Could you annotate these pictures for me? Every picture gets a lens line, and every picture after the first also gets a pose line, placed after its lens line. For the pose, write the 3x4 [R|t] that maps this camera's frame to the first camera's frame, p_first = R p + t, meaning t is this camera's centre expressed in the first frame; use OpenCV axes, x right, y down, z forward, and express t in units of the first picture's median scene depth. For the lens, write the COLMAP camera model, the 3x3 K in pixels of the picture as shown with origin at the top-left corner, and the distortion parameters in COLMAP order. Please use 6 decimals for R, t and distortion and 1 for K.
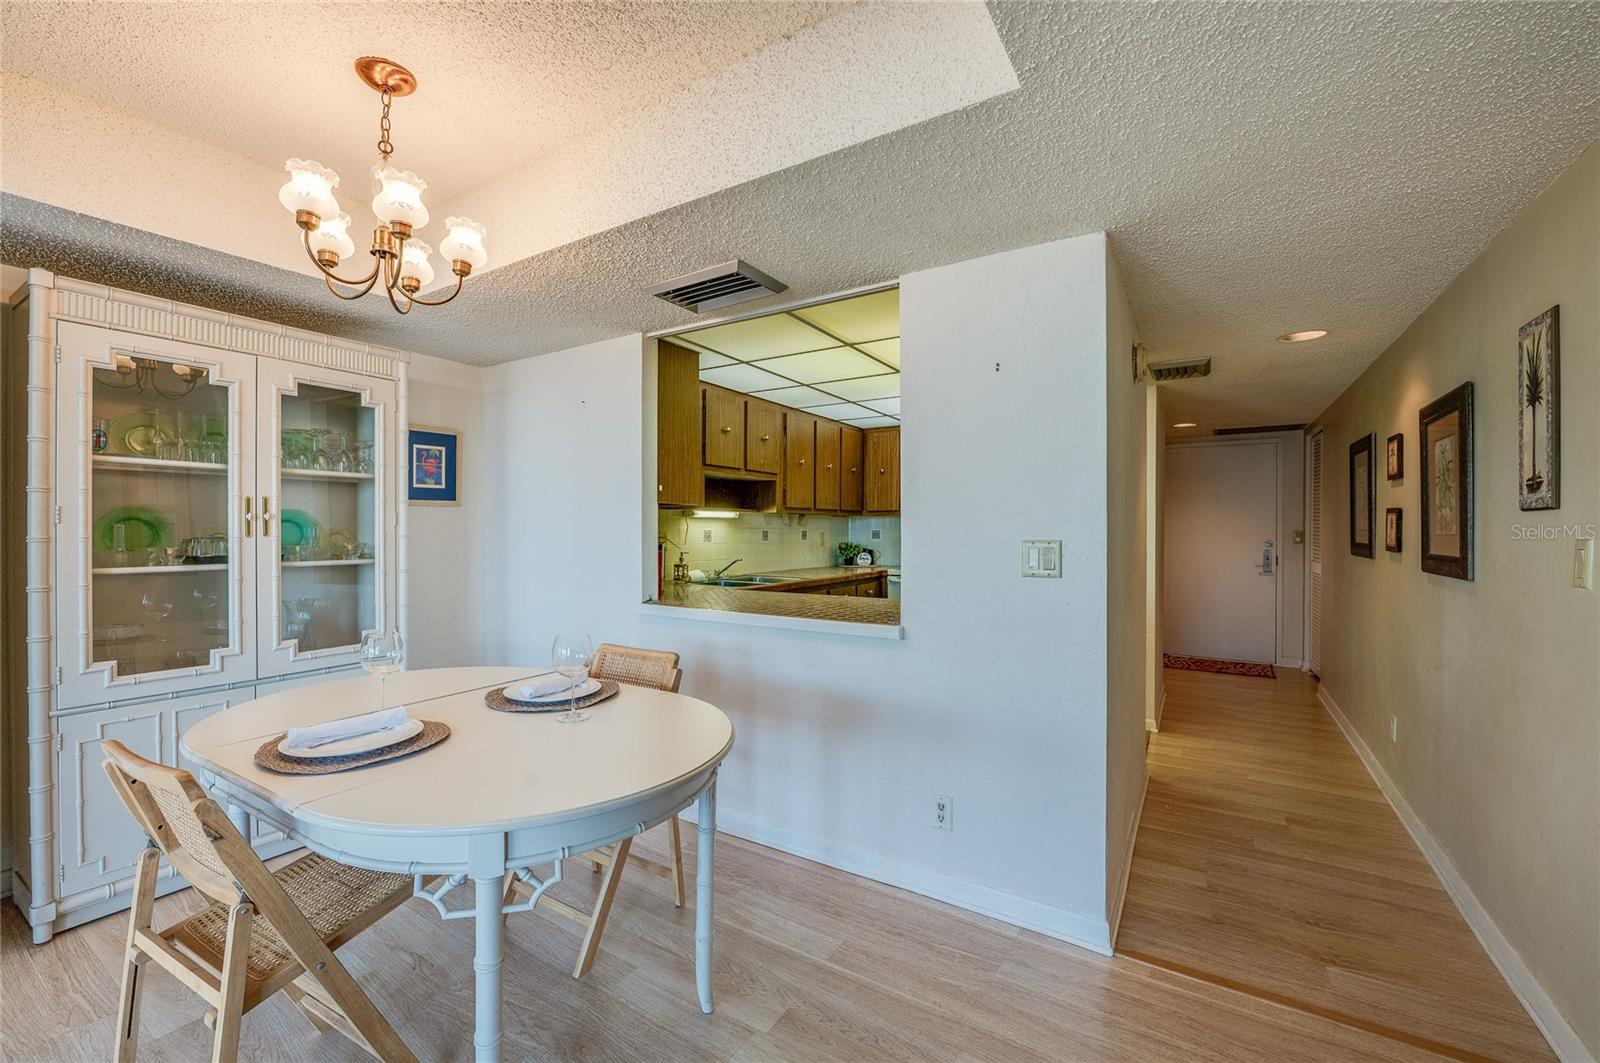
lens RADIAL K [[640.7, 0, 809.0], [0, 640.7, 526.9], [0, 0, 1]] dist [-0.015300, 0.000118]
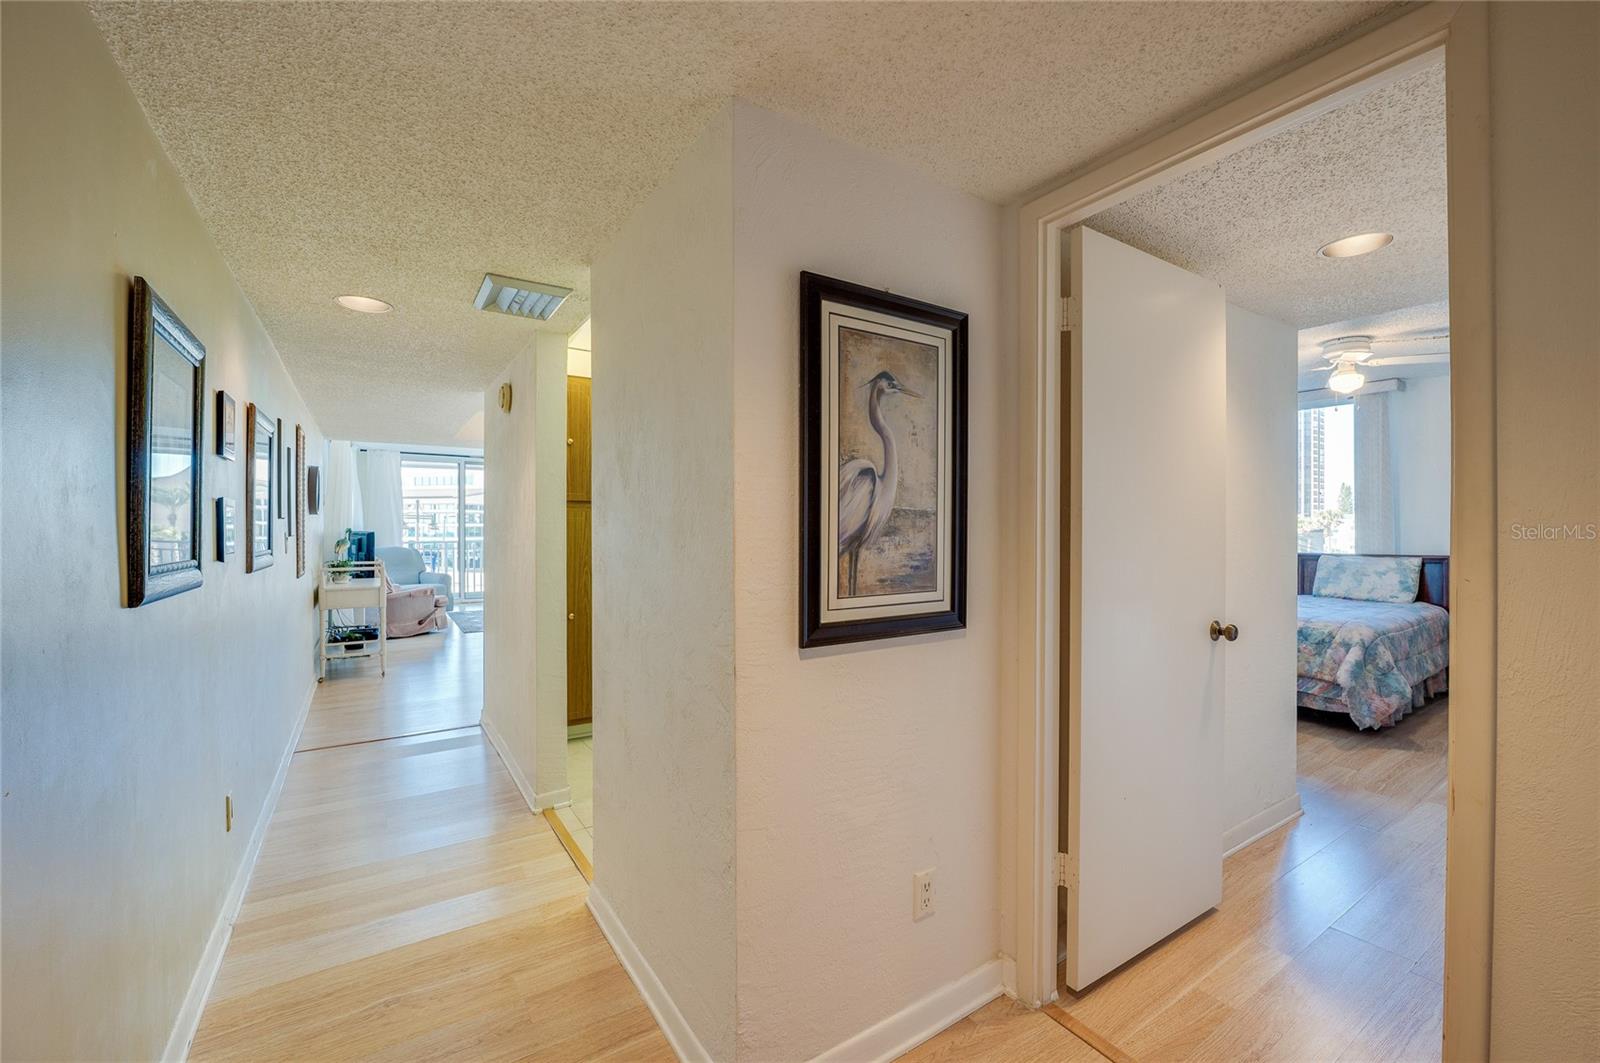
lens RADIAL K [[640.7, 0, 809.0], [0, 640.7, 526.9], [0, 0, 1]] dist [-0.015300, 0.000118]
pose [[-0.400191, -0.009189, -0.916385, 1.851358], [-0.006926, 0.999952, -0.007002, 0.006810], [0.916405, 0.003545, -0.400236, 2.643373]]
